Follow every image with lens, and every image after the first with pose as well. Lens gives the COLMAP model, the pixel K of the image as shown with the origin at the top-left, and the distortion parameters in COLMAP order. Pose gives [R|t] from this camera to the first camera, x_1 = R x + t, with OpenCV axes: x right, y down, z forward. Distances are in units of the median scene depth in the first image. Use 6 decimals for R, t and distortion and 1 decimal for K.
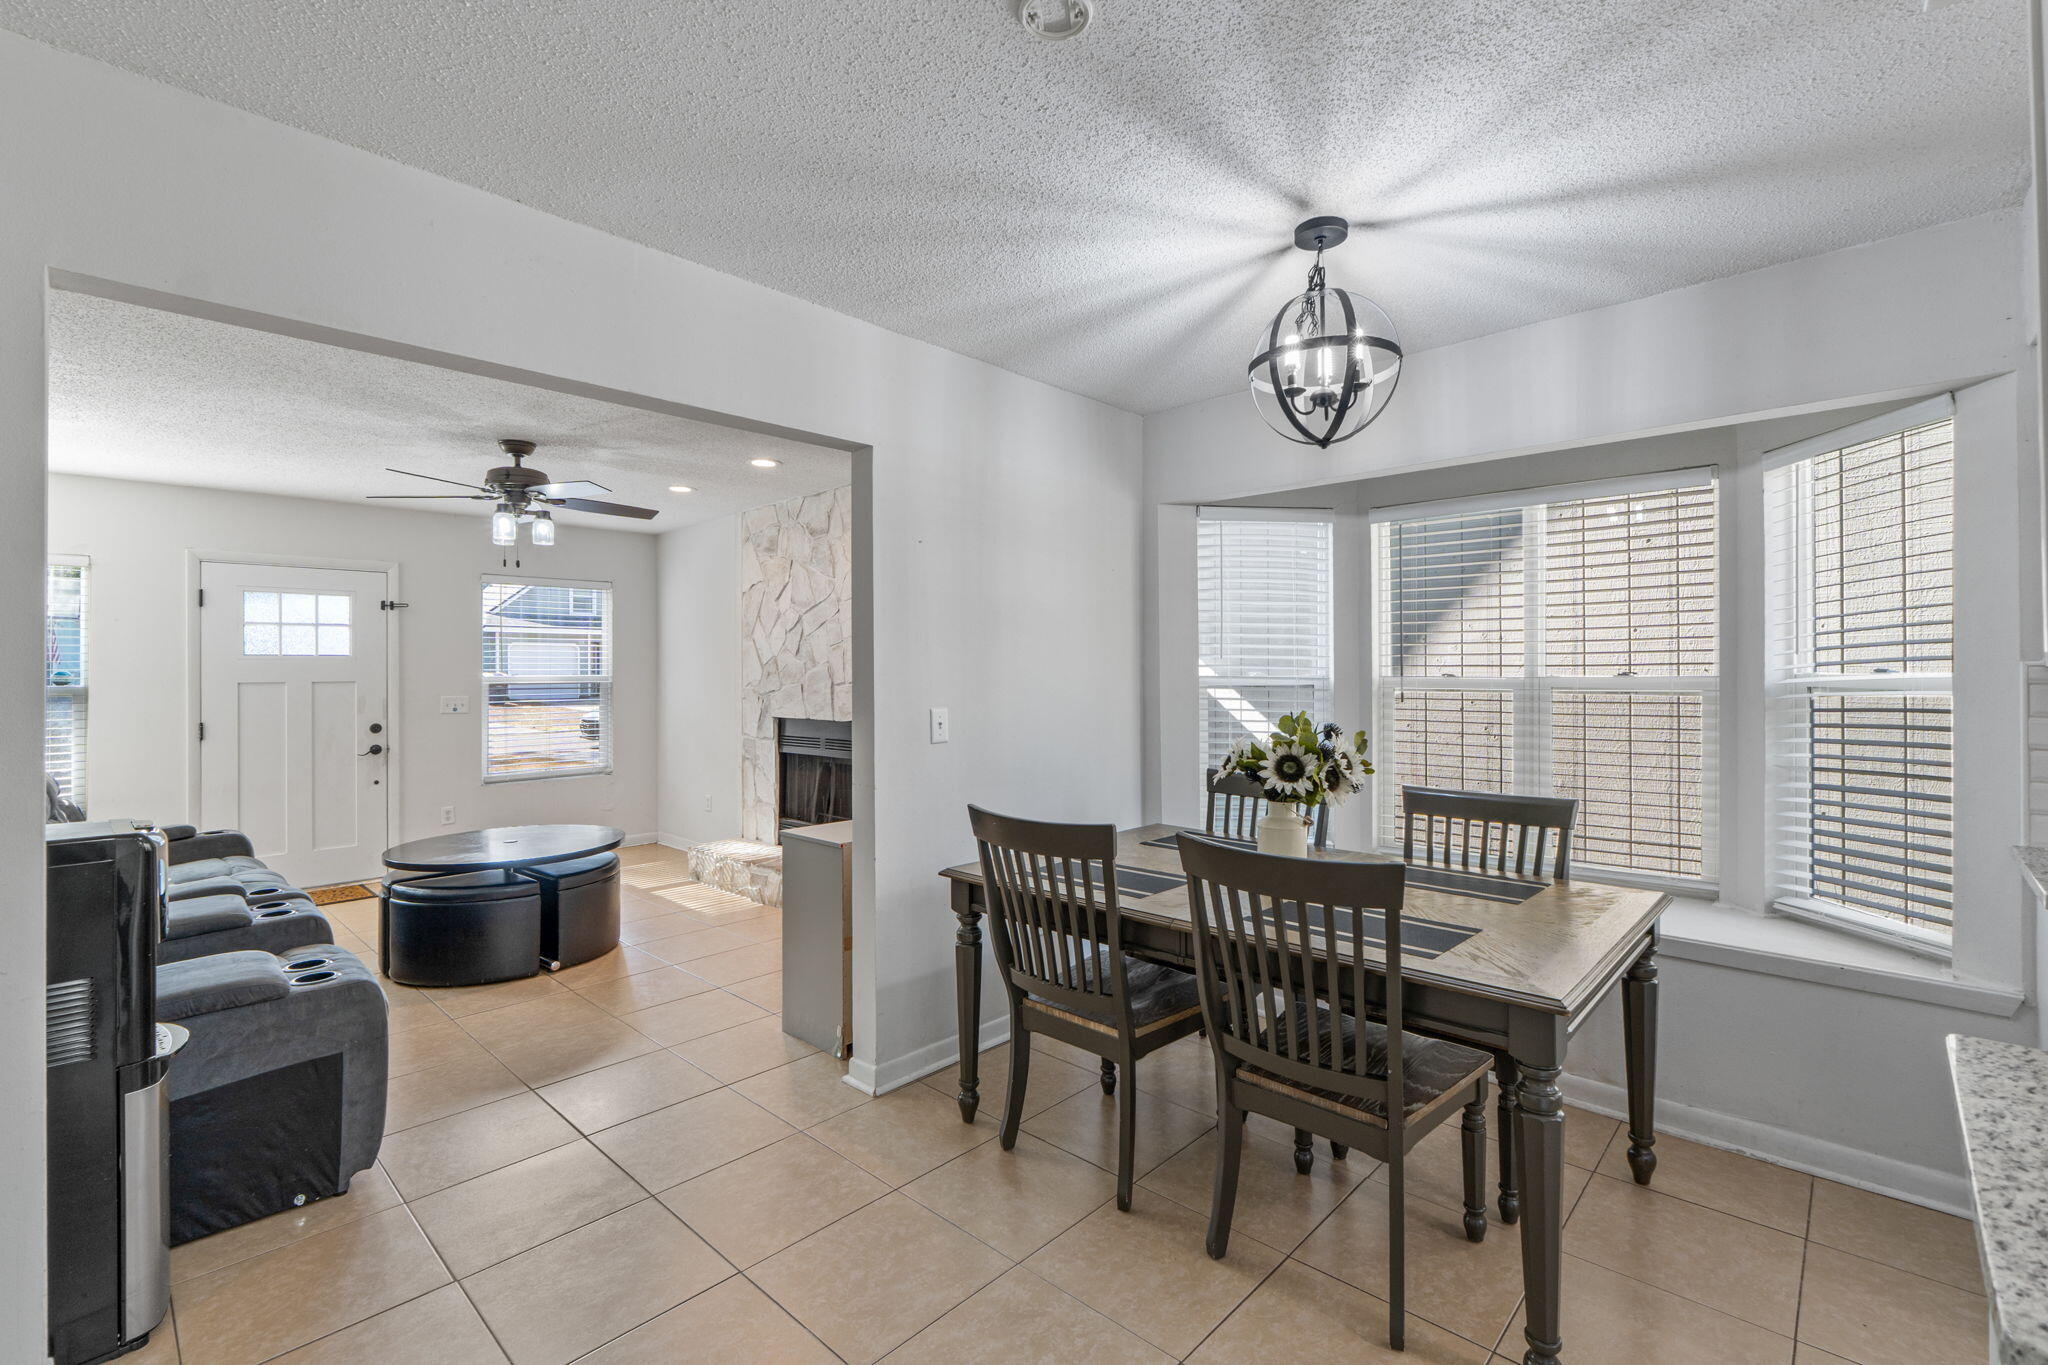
lens RADIAL K [[905.0, 0, 1017.1], [0, 905.0, 689.7], [0, 0, 1]] dist [-0.000169, 0.000303]
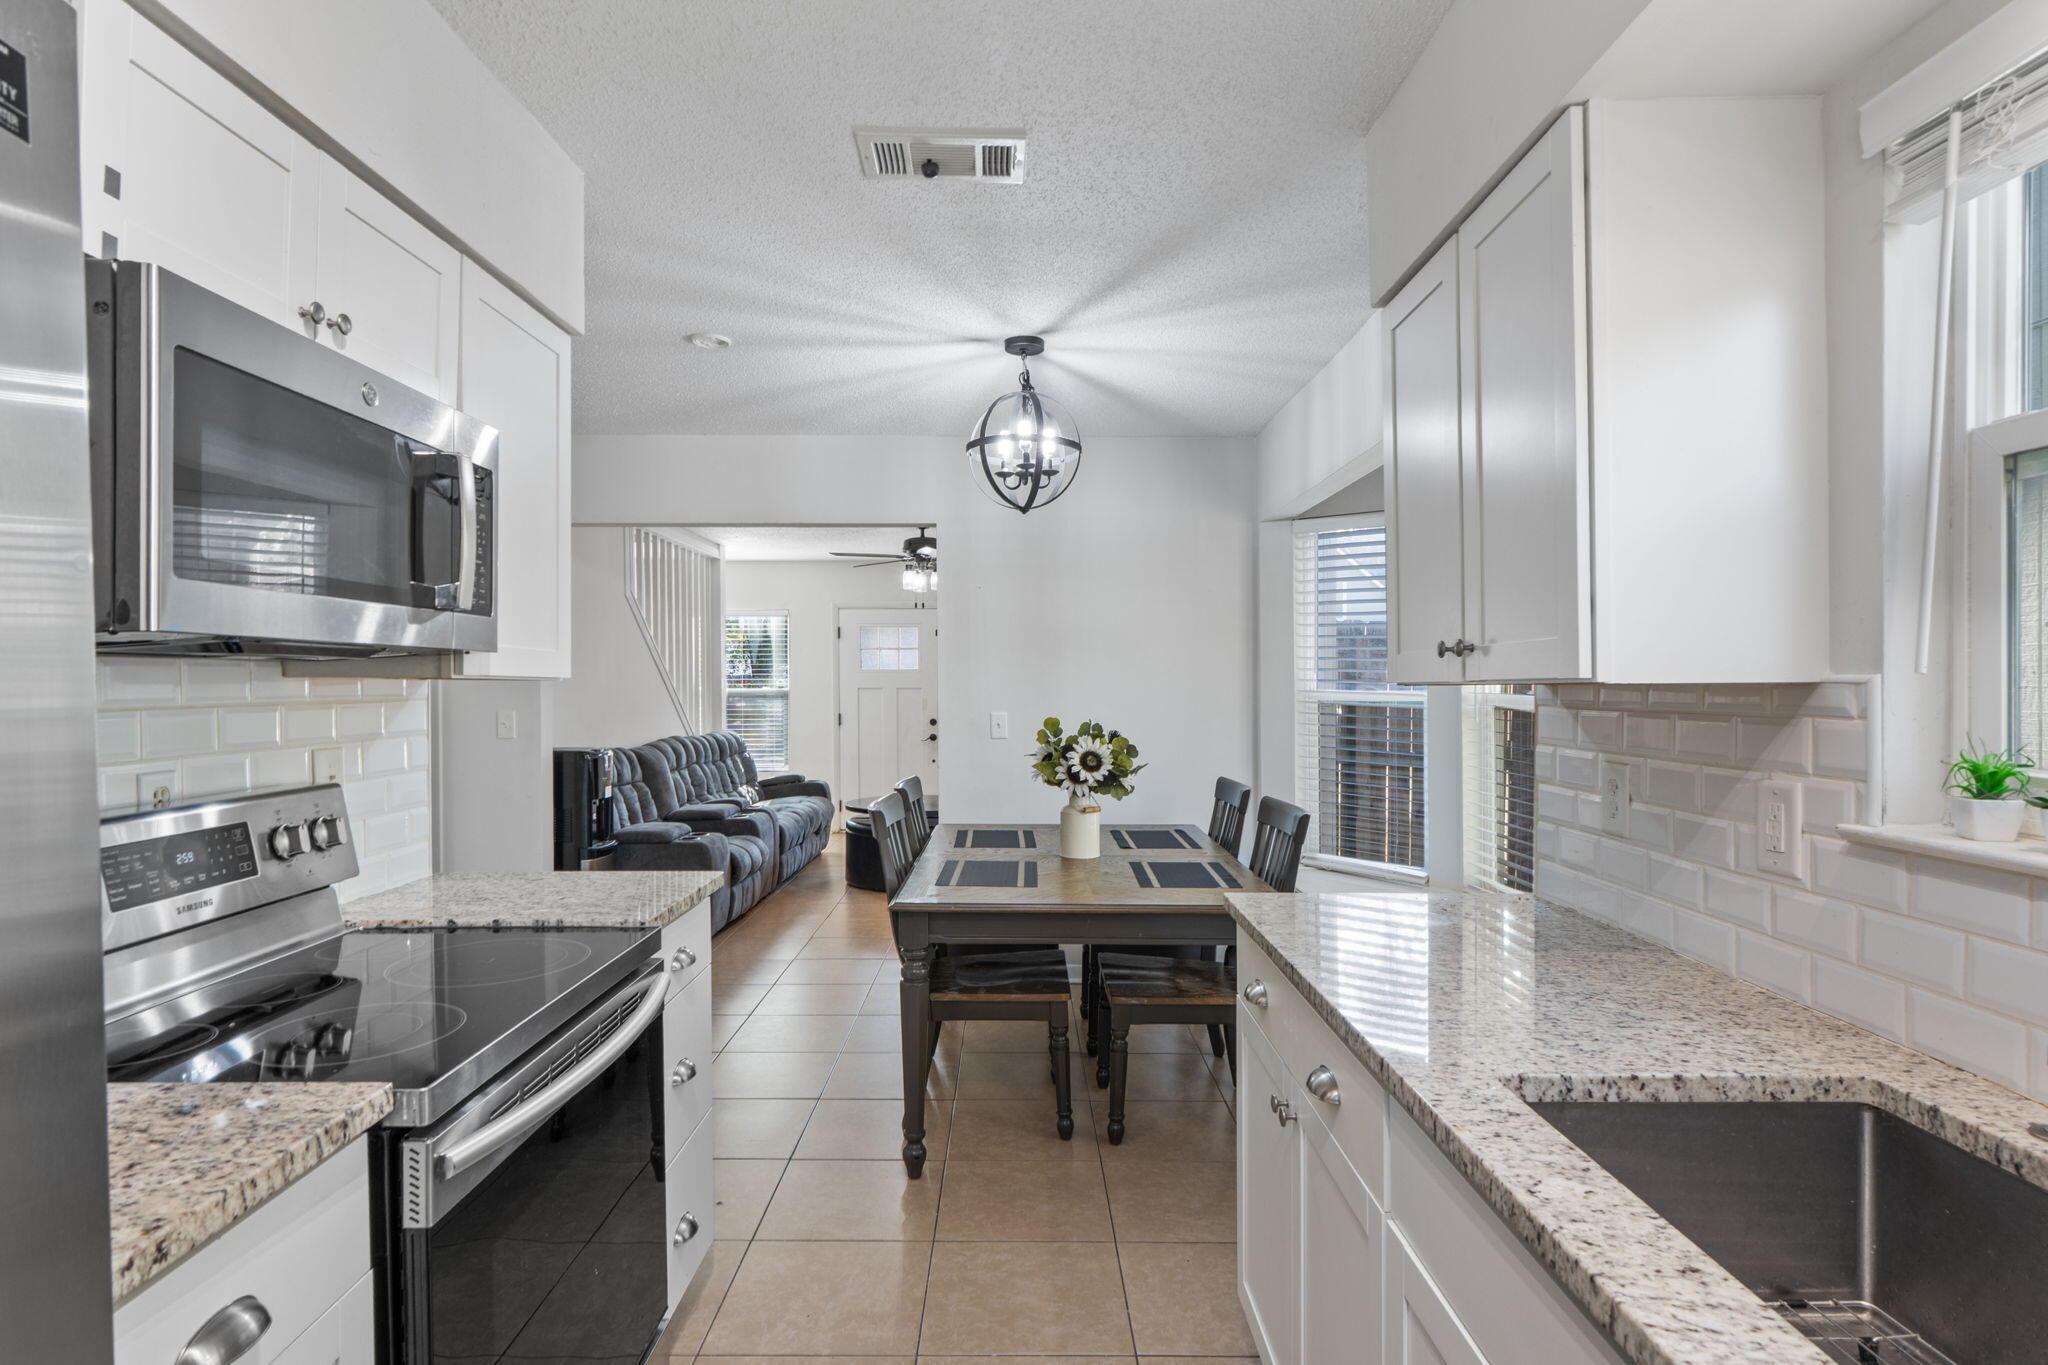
lens RADIAL K [[1048.9, 0, 1024.0], [0, 1048.9, 682.5], [0, 0, 1]] dist [-0.000326, 0.000149]
pose [[0.691928, 0.006205, -0.721940, 0.547994], [-0.020106, 0.999741, -0.010677, -0.003058], [0.721686, 0.021903, 0.691874, -0.003378]]
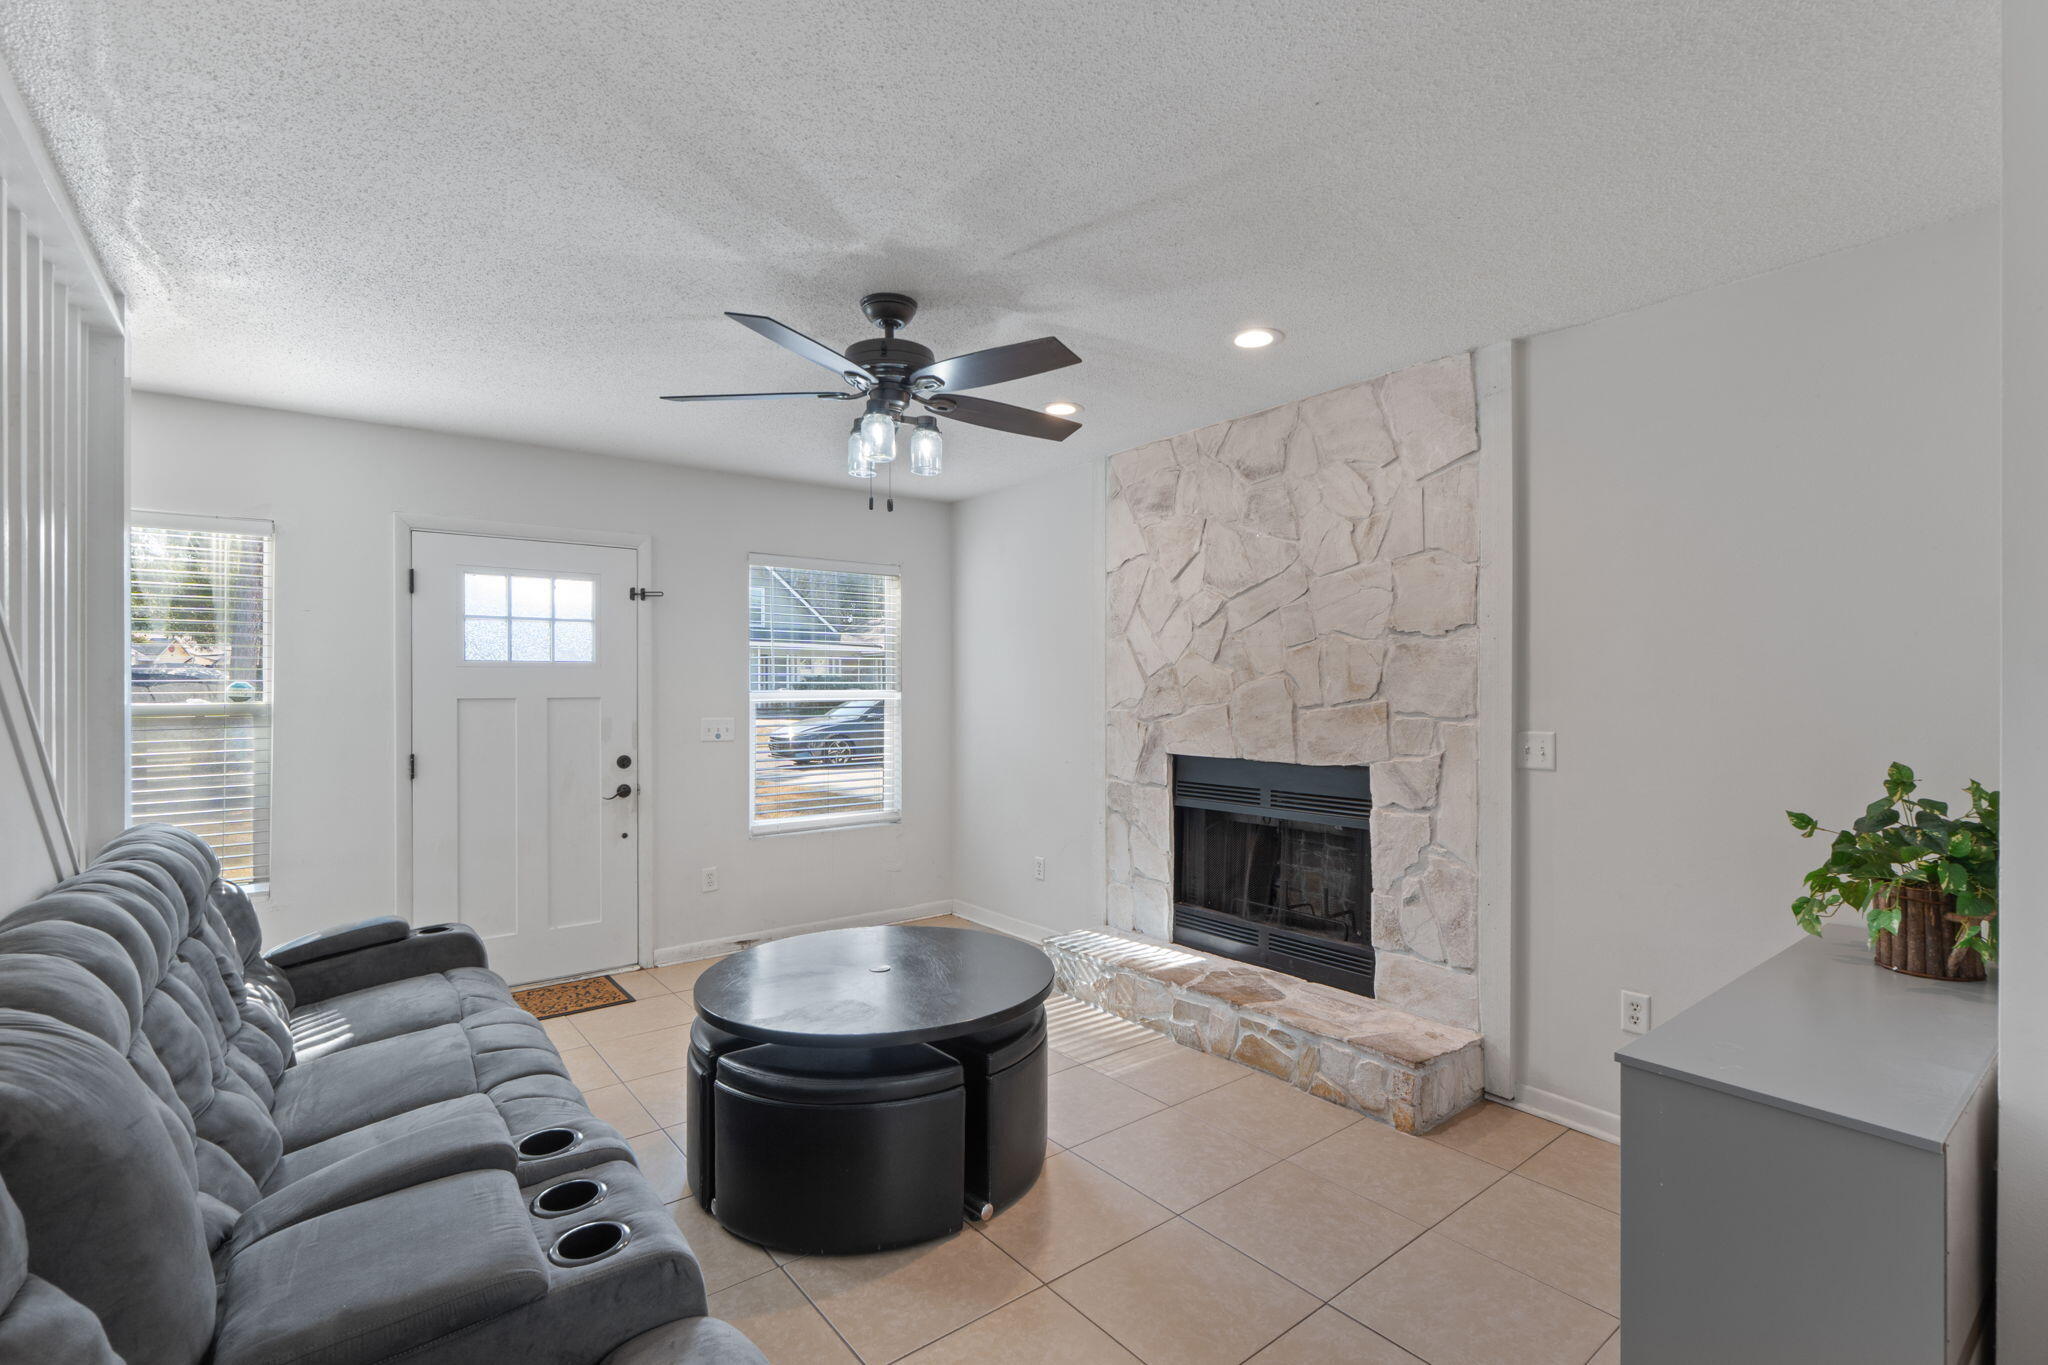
lens RADIAL K [[918.8, 0, 1027.9], [0, 918.8, 692.4], [0, 0, 1]] dist [-0.000219, 0.000000]
pose [[0.989716, 0.004991, -0.142959, -0.287877], [-0.006365, 0.999938, -0.009159, -0.008642], [0.142905, 0.009974, 0.989686, 0.321211]]
